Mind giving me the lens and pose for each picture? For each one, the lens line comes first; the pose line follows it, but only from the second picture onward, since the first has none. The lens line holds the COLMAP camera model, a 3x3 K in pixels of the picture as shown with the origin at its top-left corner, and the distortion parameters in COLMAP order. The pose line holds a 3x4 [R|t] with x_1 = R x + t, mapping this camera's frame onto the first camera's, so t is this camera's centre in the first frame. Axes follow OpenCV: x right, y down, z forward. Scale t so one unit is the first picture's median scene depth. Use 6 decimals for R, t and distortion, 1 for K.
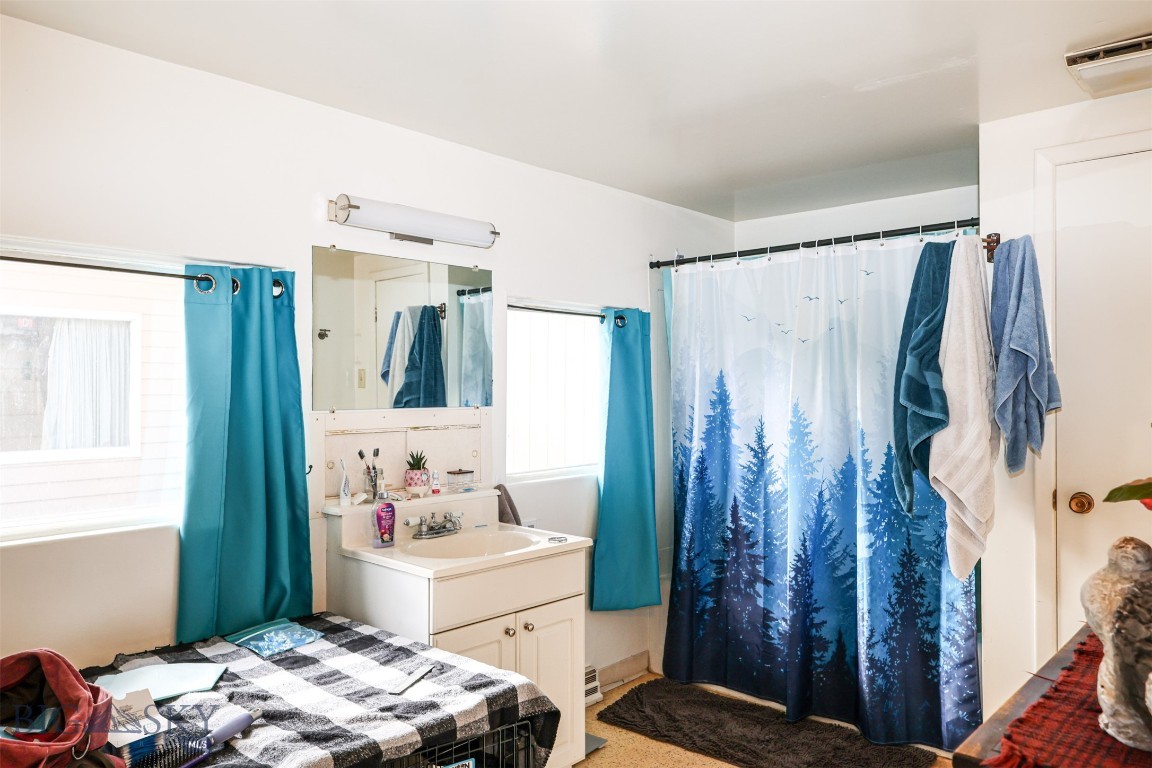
lens RADIAL K [[797.6, 0, 581.2], [0, 797.6, 382.5], [0, 0, 1]] dist [-0.003258, 0.001422]
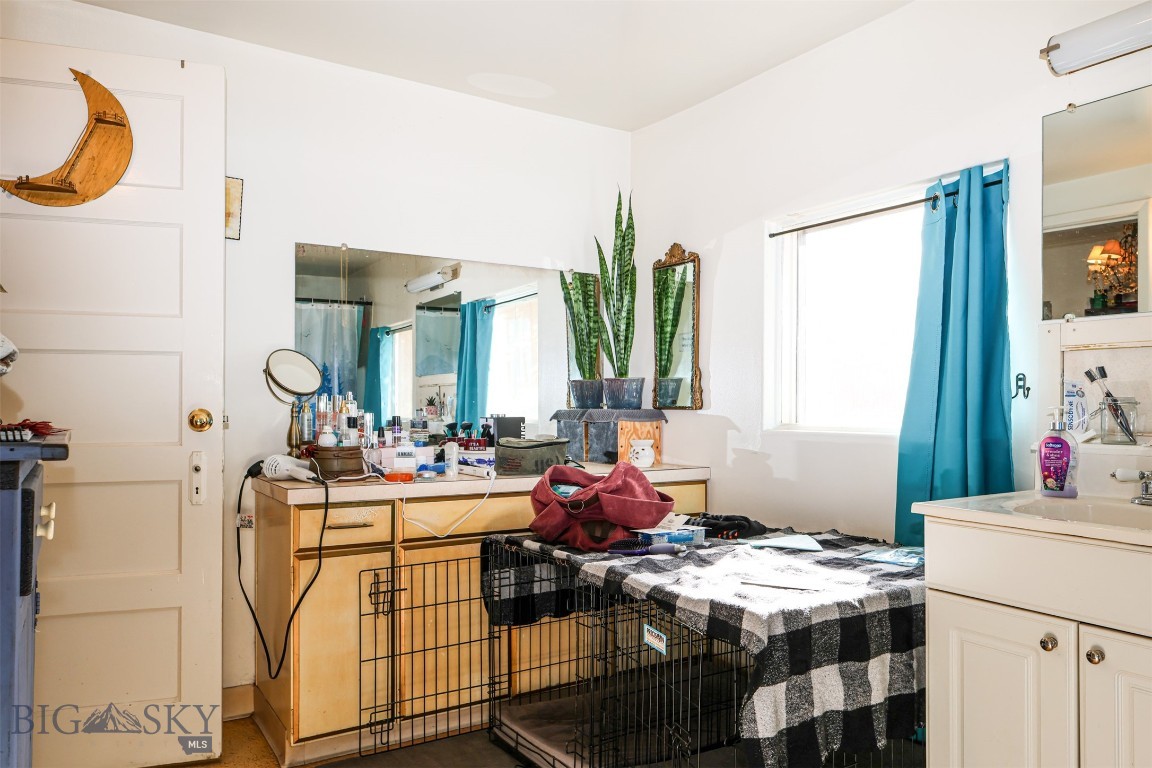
lens RADIAL K [[797.6, 0, 581.2], [0, 797.6, 382.5], [0, 0, 1]] dist [-0.003258, 0.001422]
pose [[-0.251375, -0.014050, -0.967788, 0.582851], [0.008491, 0.999824, -0.016721, 0.110180], [0.967853, -0.012421, -0.251211, 0.768140]]
